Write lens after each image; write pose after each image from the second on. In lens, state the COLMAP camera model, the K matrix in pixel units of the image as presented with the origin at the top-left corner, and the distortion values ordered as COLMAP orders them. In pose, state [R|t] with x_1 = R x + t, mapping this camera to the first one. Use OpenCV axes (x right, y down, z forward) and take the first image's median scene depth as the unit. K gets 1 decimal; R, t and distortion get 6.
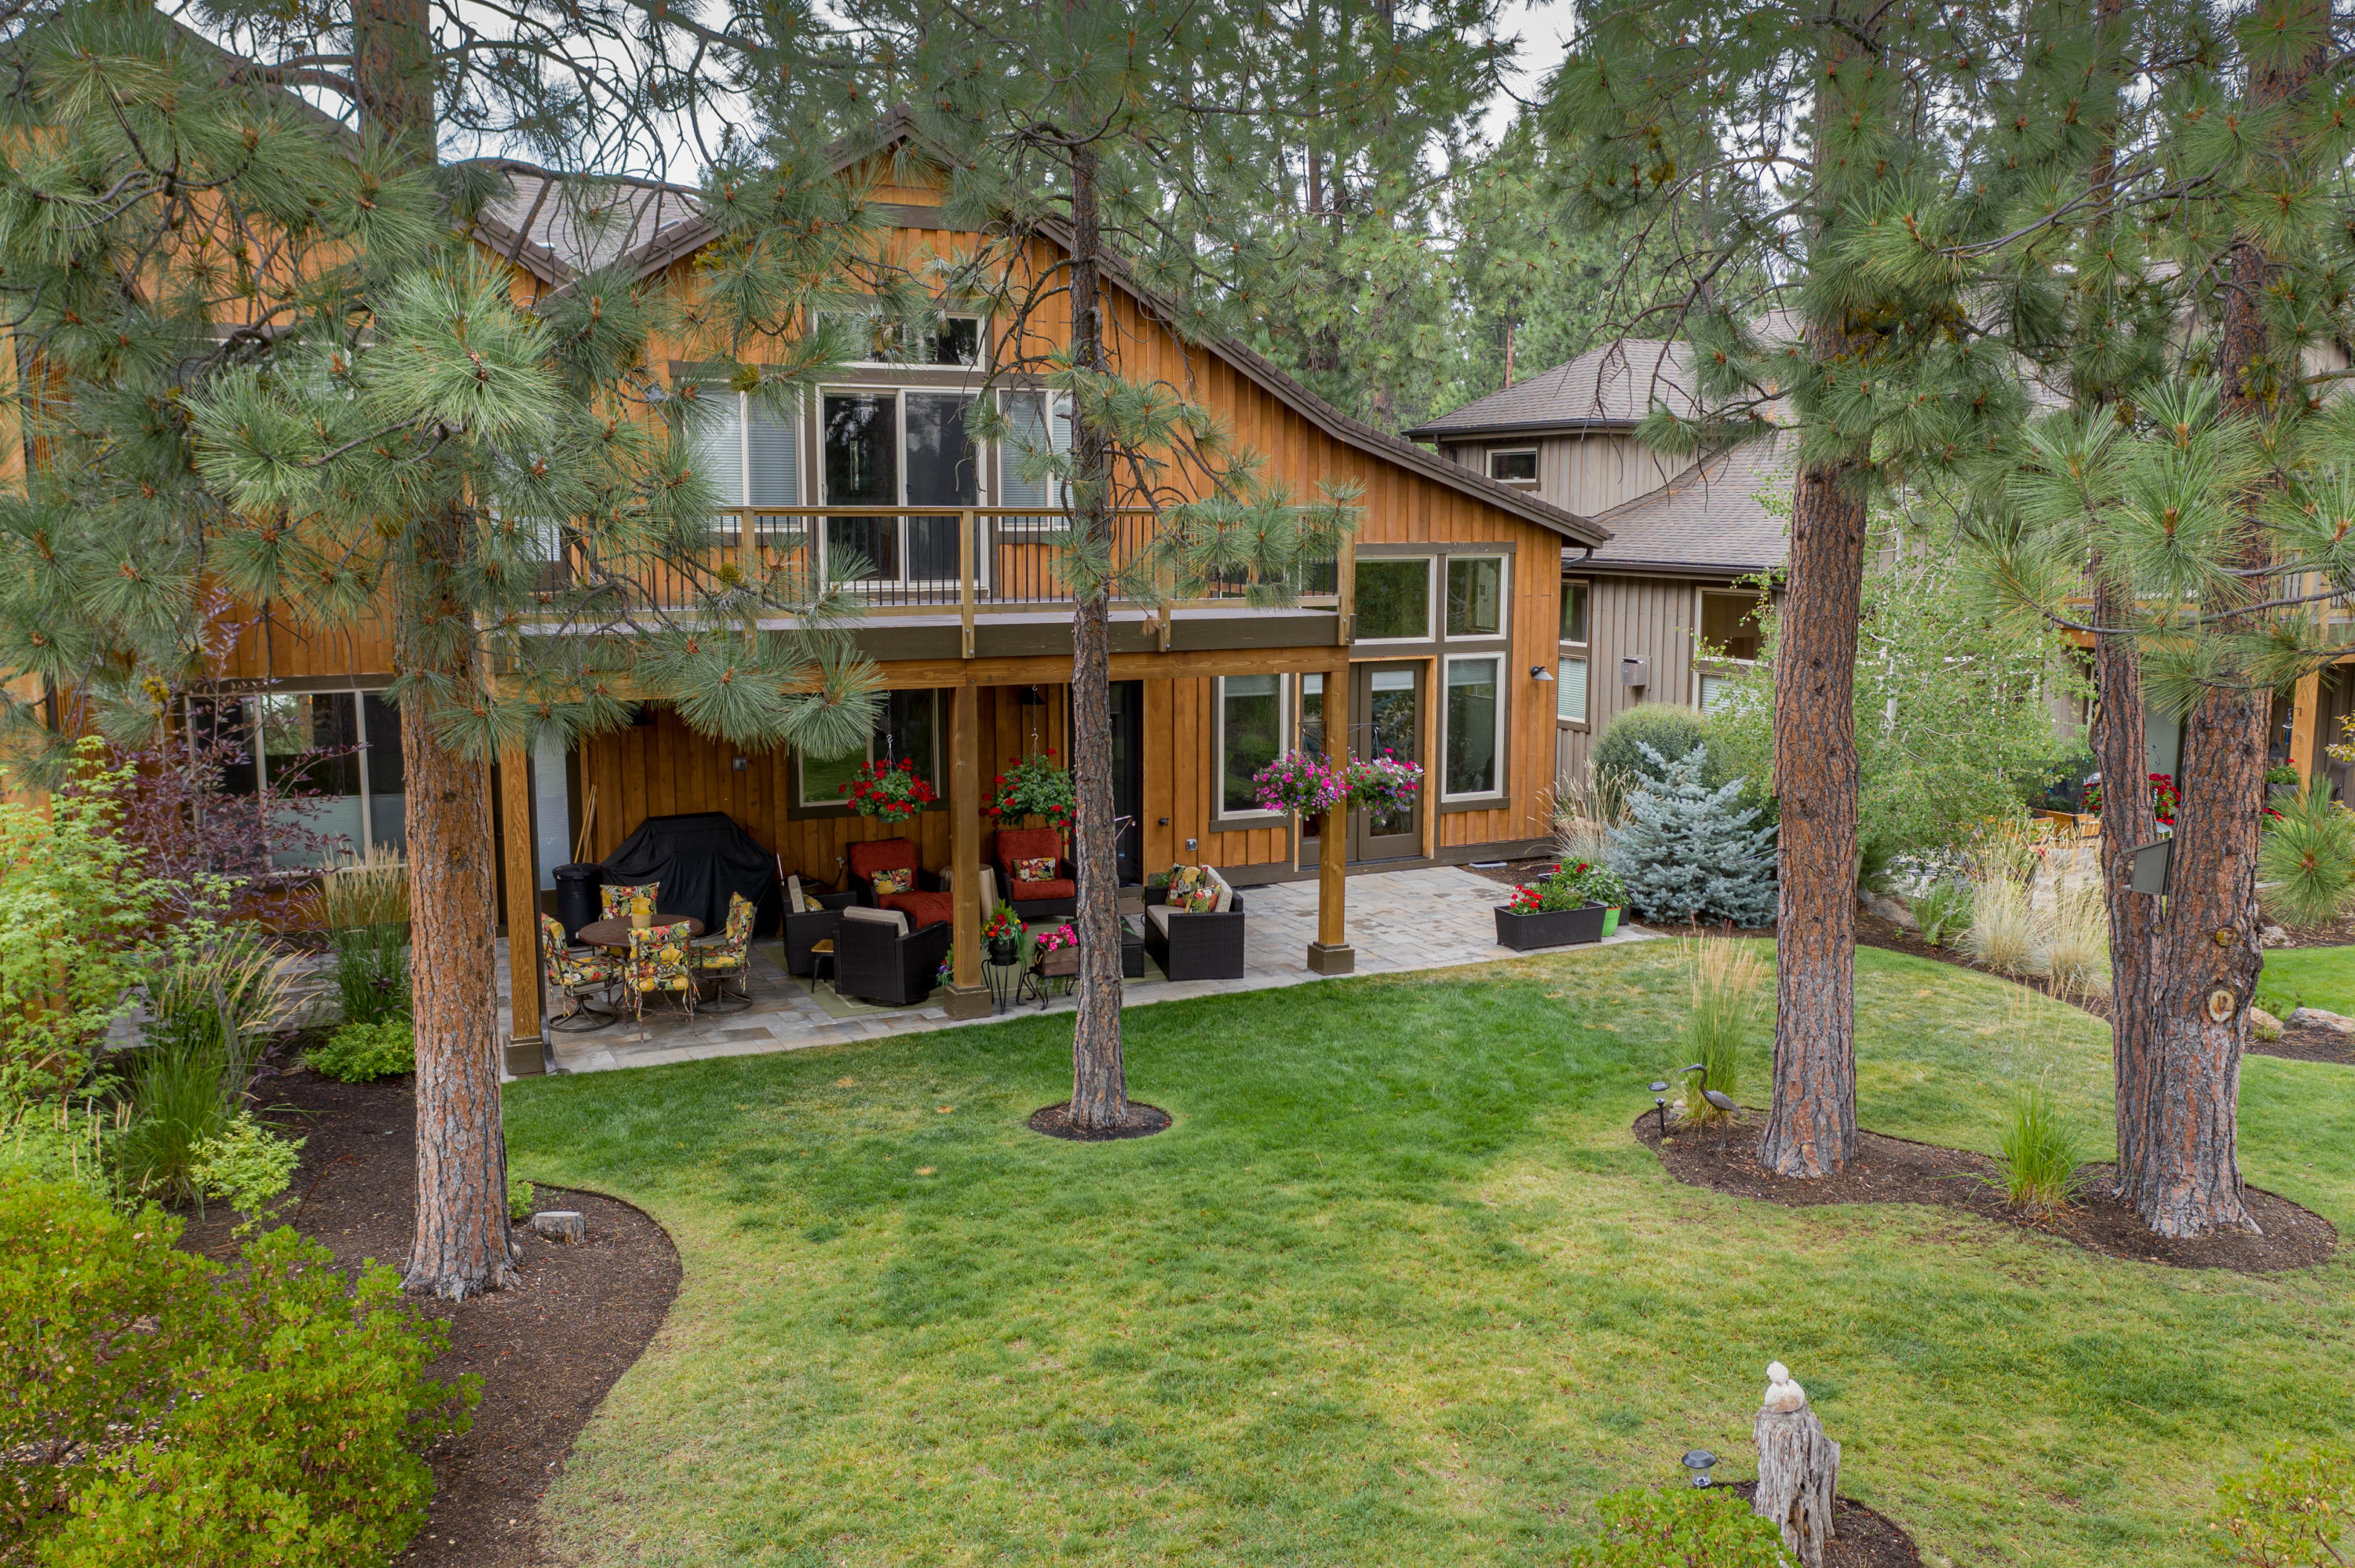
lens RADIAL K [[1863.4, 0, 1177.5], [0, 1863.4, 784.0], [0, 0, 1]] dist [-0.030755, 0.002820]
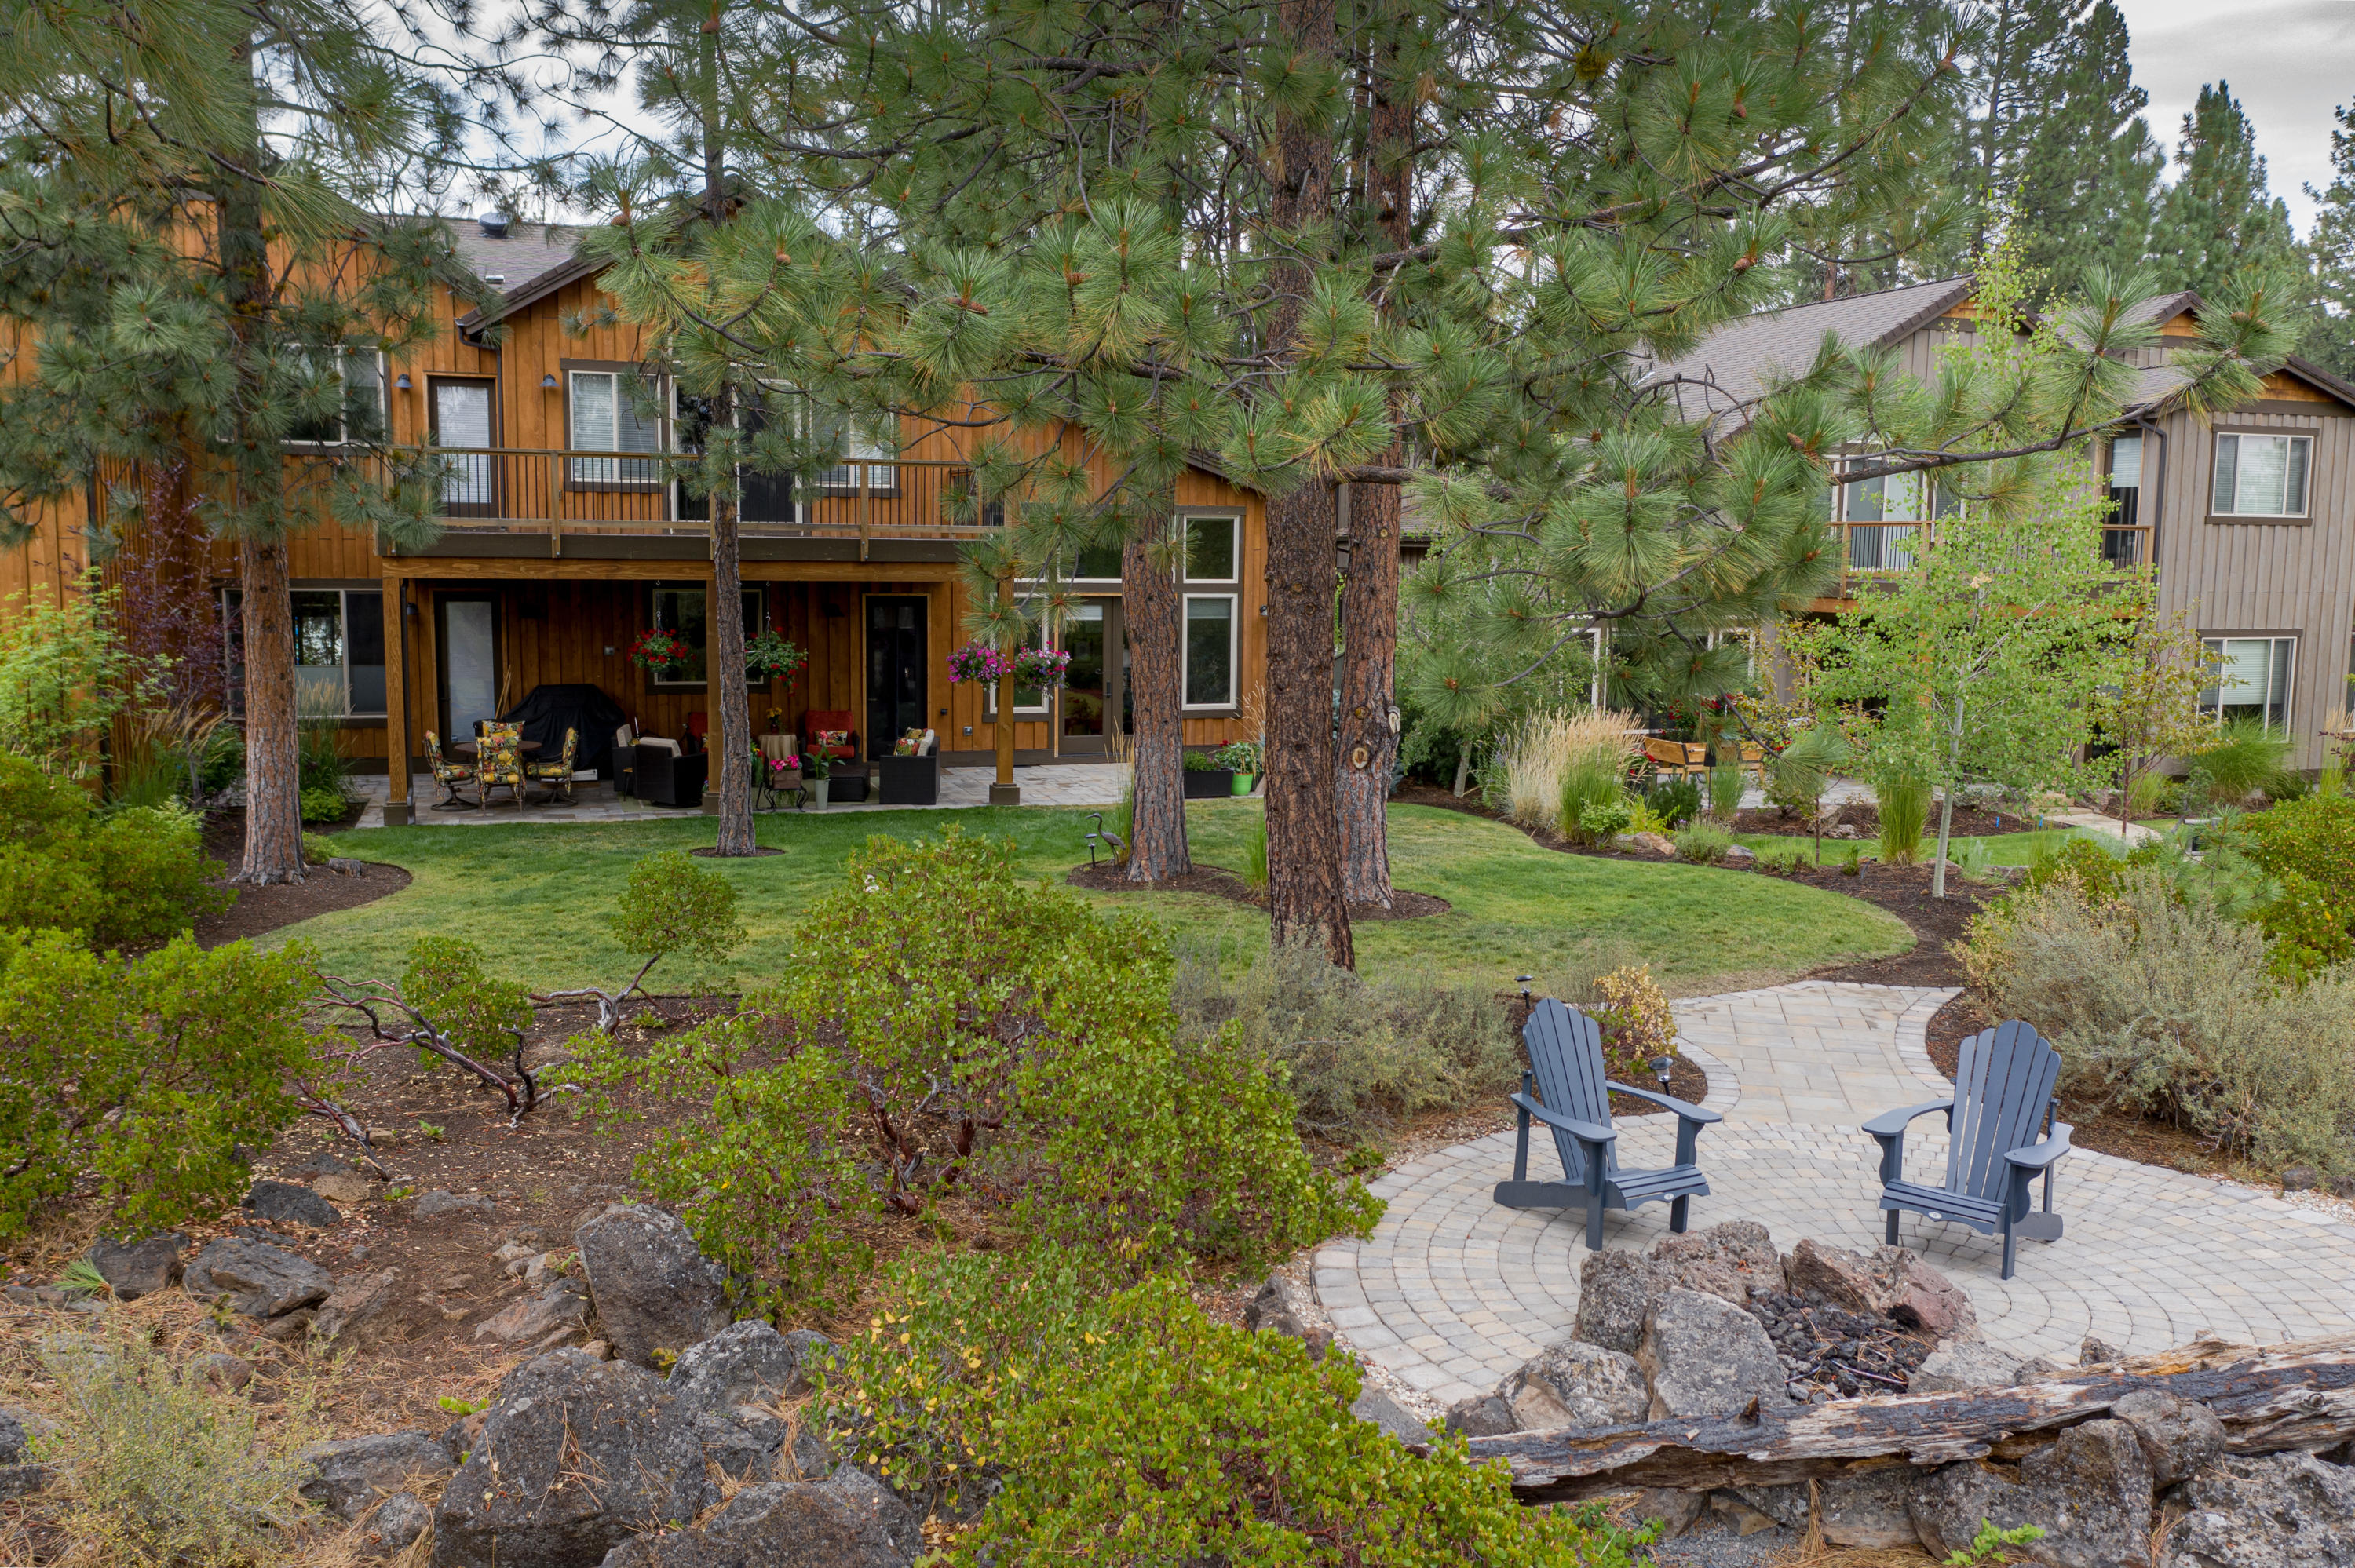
lens RADIAL K [[1863.4, 0, 1177.5], [0, 1863.4, 784.0], [0, 0, 1]] dist [-0.030755, 0.002820]
pose [[0.994506, 0.027695, -0.100946, 0.375374], [-0.029390, 0.999450, -0.015339, 0.112080], [0.100465, 0.018221, 0.994774, -0.373301]]
